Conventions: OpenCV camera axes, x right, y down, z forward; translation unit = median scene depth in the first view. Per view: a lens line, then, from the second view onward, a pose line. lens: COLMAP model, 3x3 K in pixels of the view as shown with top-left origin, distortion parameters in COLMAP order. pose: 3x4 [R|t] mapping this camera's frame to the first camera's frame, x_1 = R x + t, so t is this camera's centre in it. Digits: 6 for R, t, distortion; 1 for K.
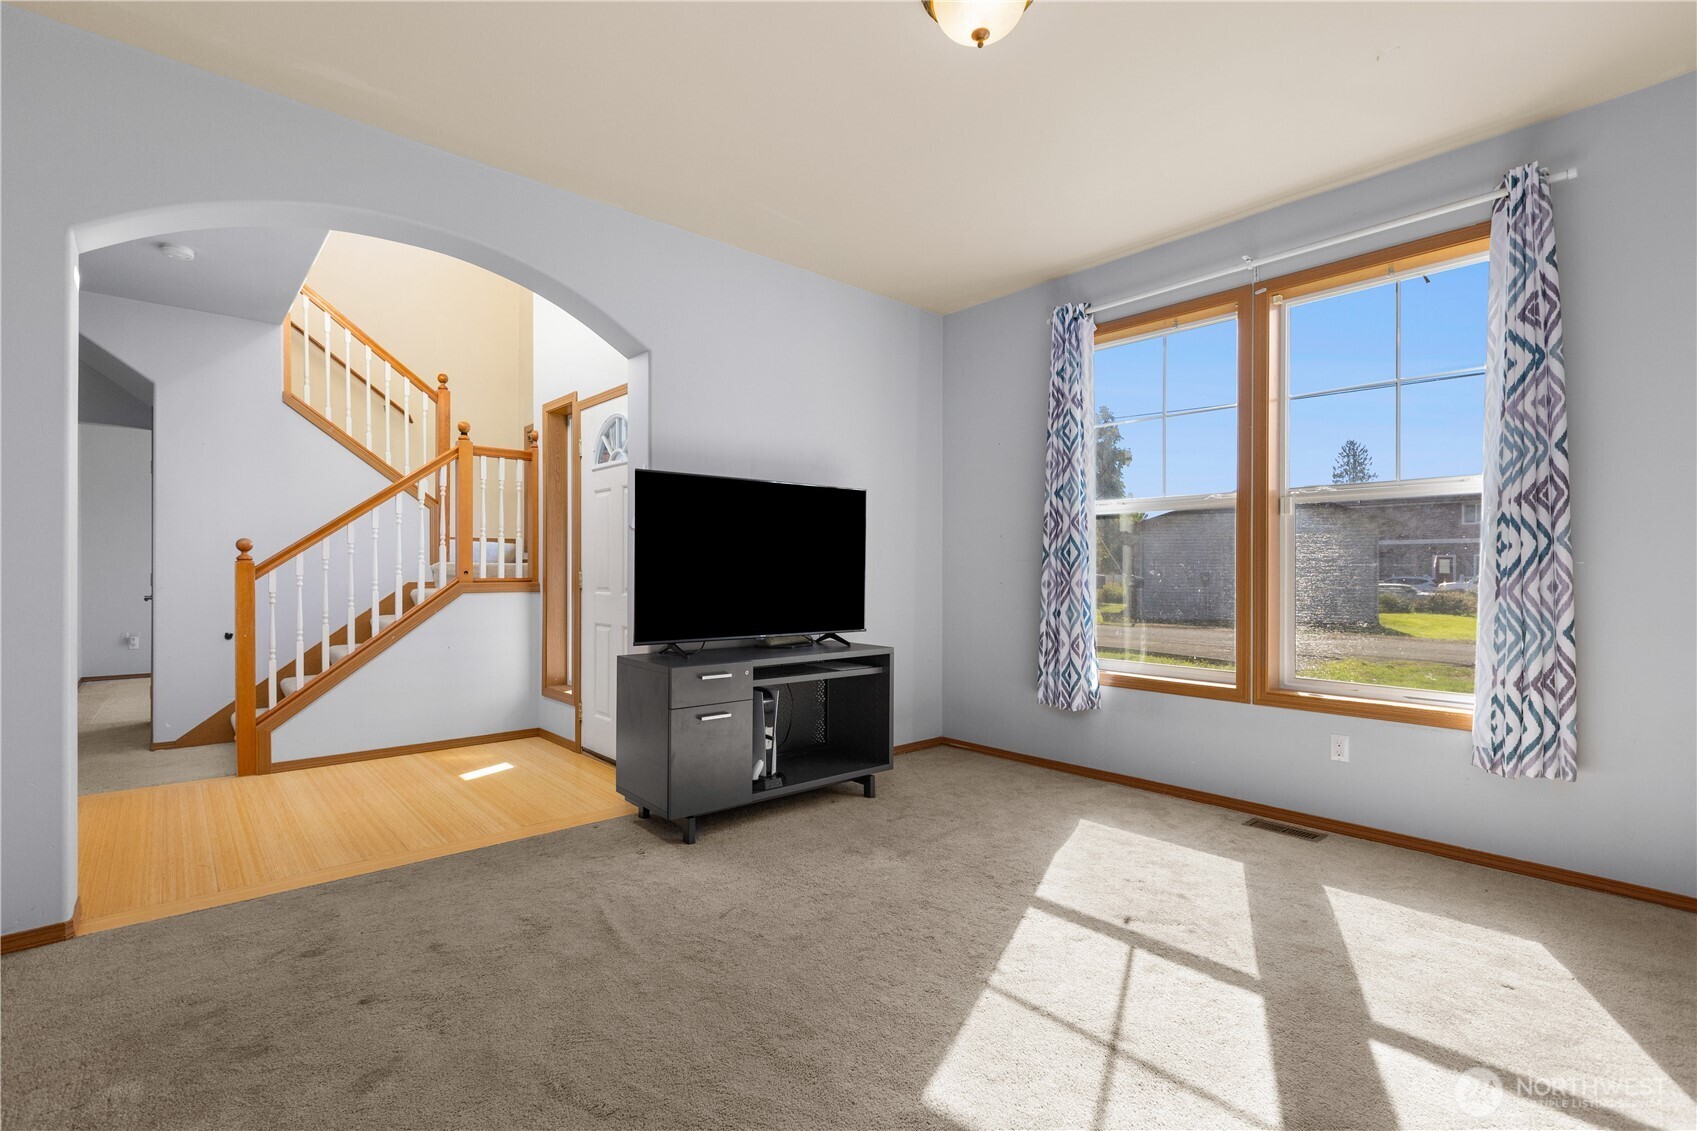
lens RADIAL K [[784.4, 0, 848.5], [0, 784.4, 565.5], [0, 0, 1]] dist [0.002814, 0.000208]
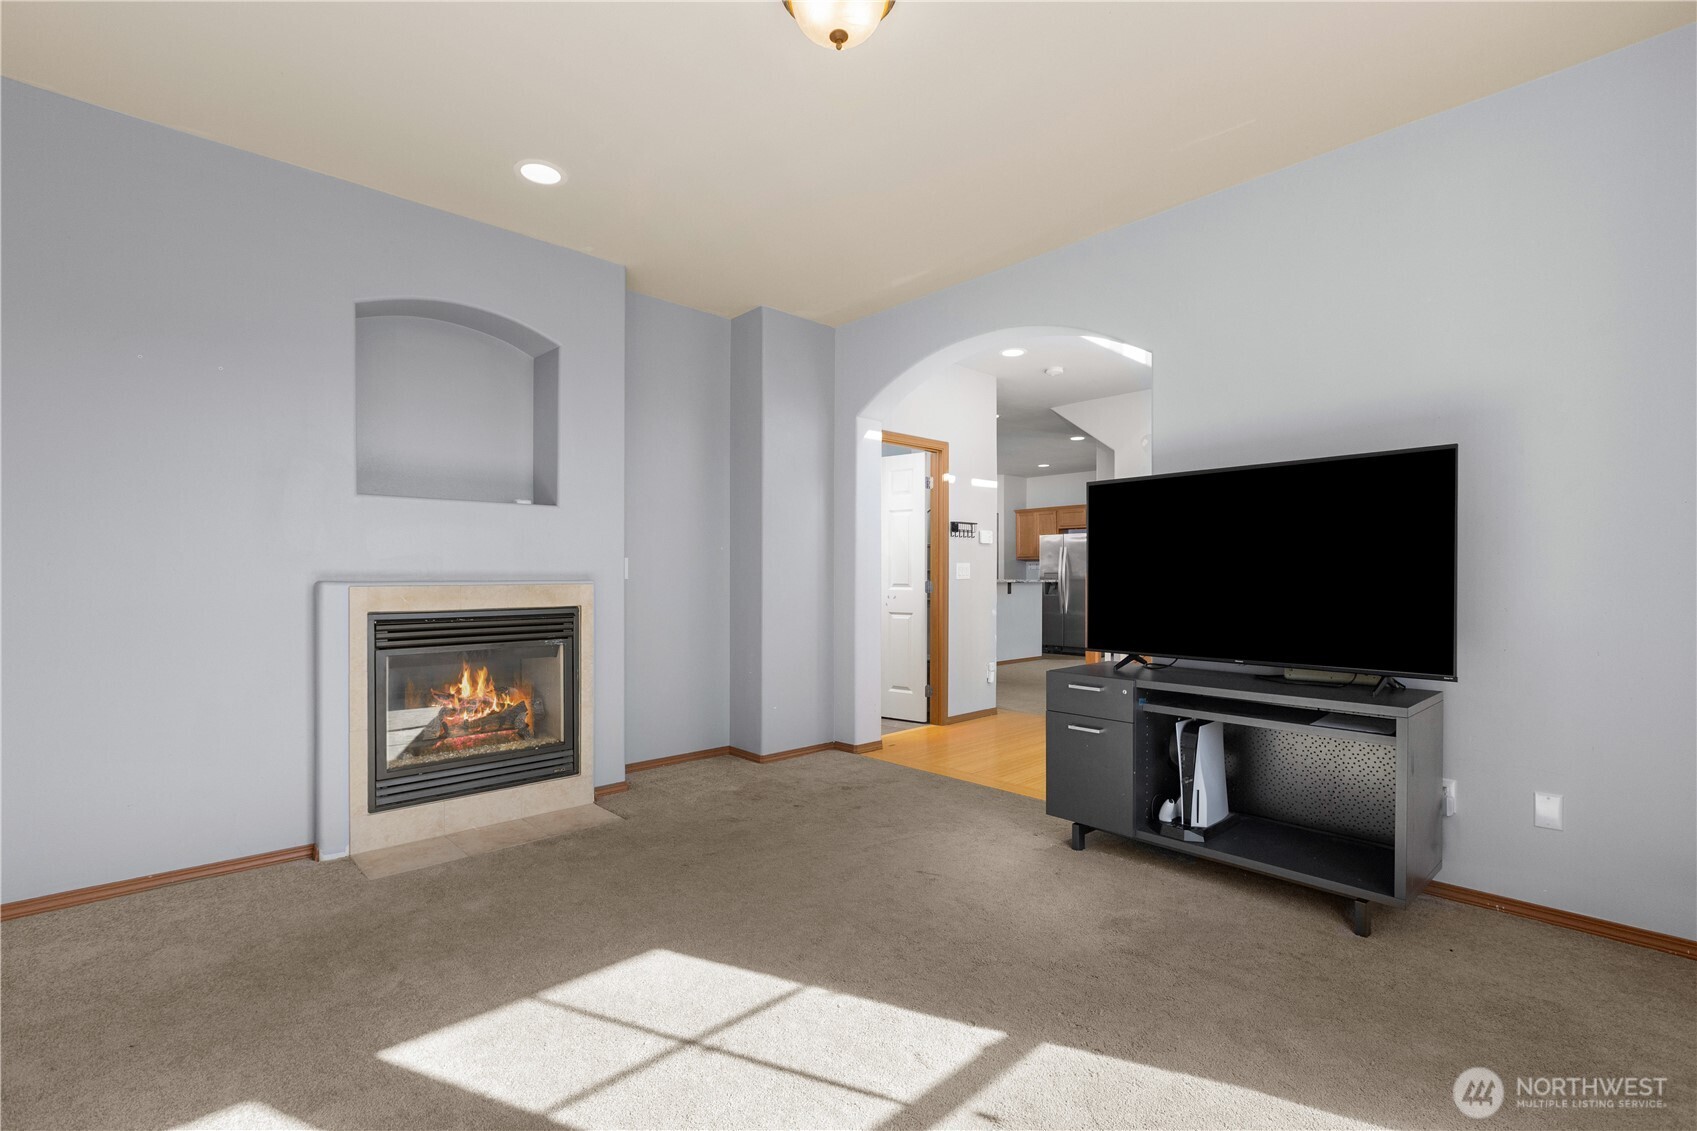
lens RADIAL K [[784.4, 0, 848.5], [0, 784.4, 565.5], [0, 0, 1]] dist [0.002814, 0.000208]
pose [[0.031186, -0.007728, -0.999484, 0.844792], [-0.000773, 0.999970, -0.007756, -0.001724], [0.999513, 0.001014, 0.031180, 0.719493]]
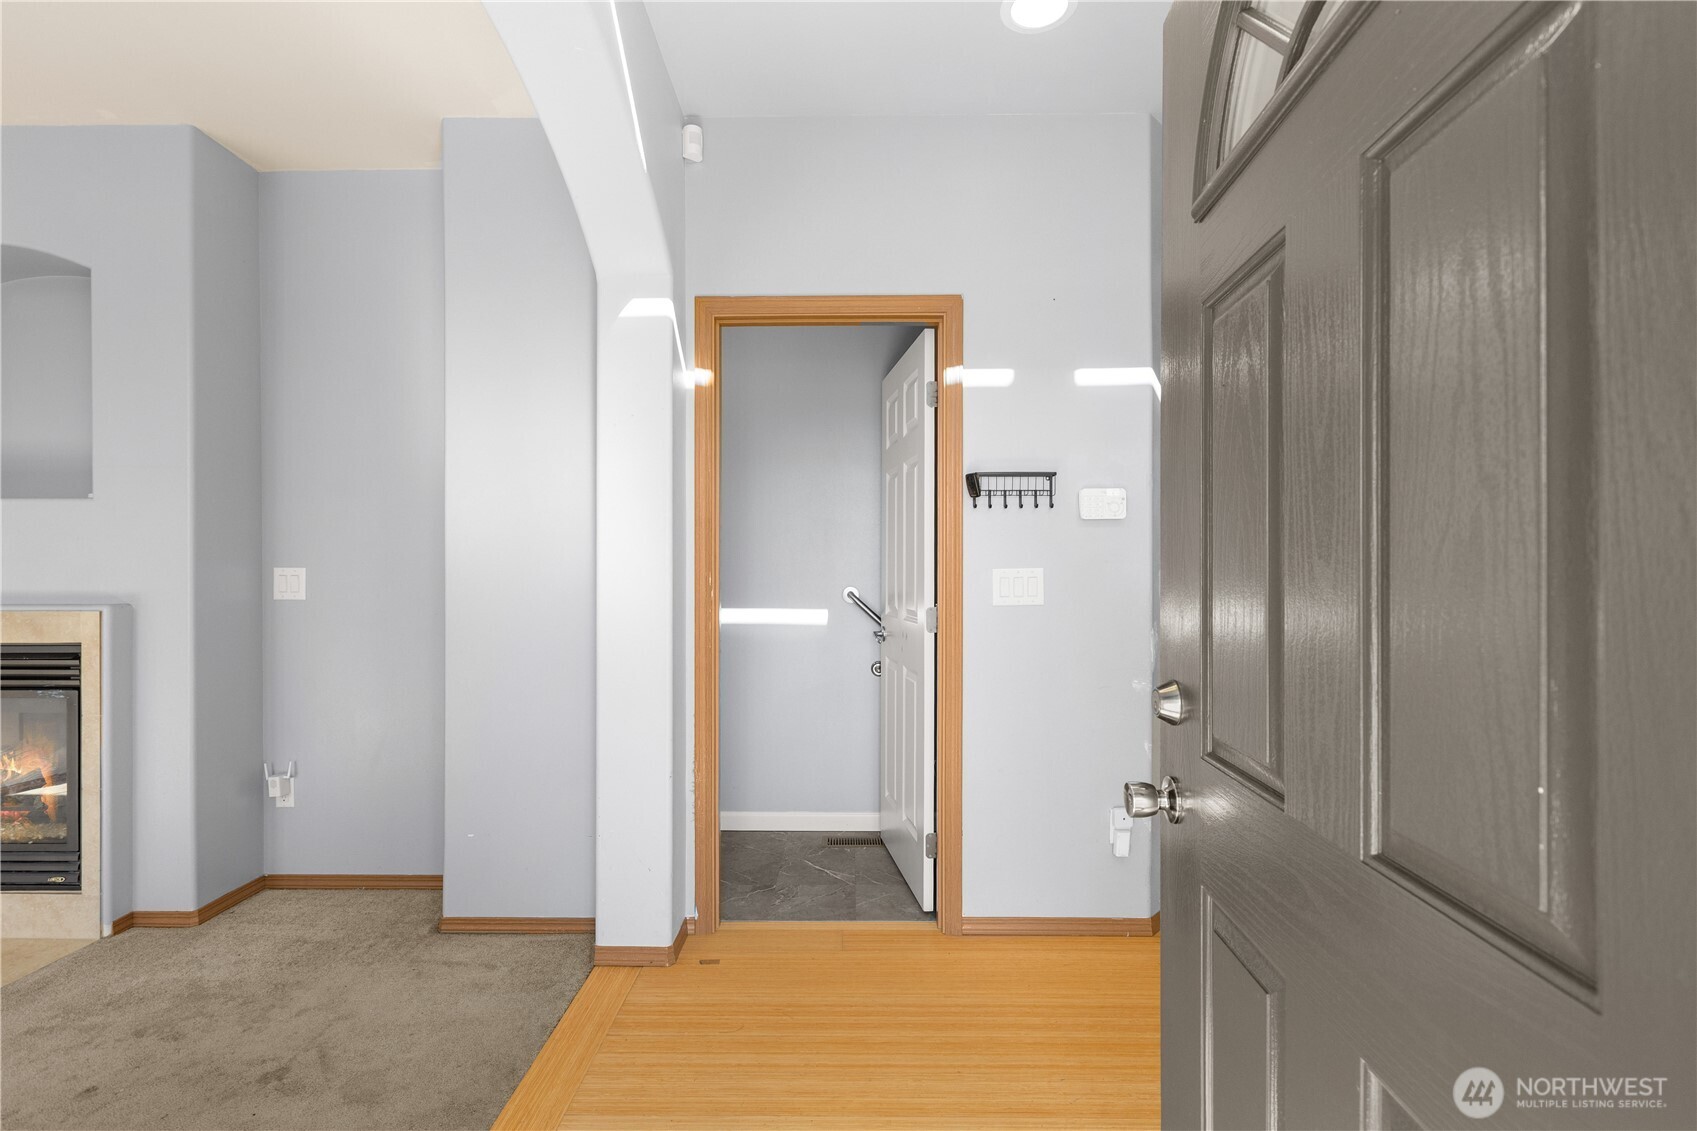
lens RADIAL K [[759.2, 0, 827.2], [0, 759.2, 569.4], [0, 0, 1]] dist [-0.001183, -0.000307]
pose [[-0.682491, 0.002547, -0.730890, -0.379330], [0.006054, 0.999979, -0.002169, -0.020653], [0.730869, -0.005905, -0.682492, 1.485854]]
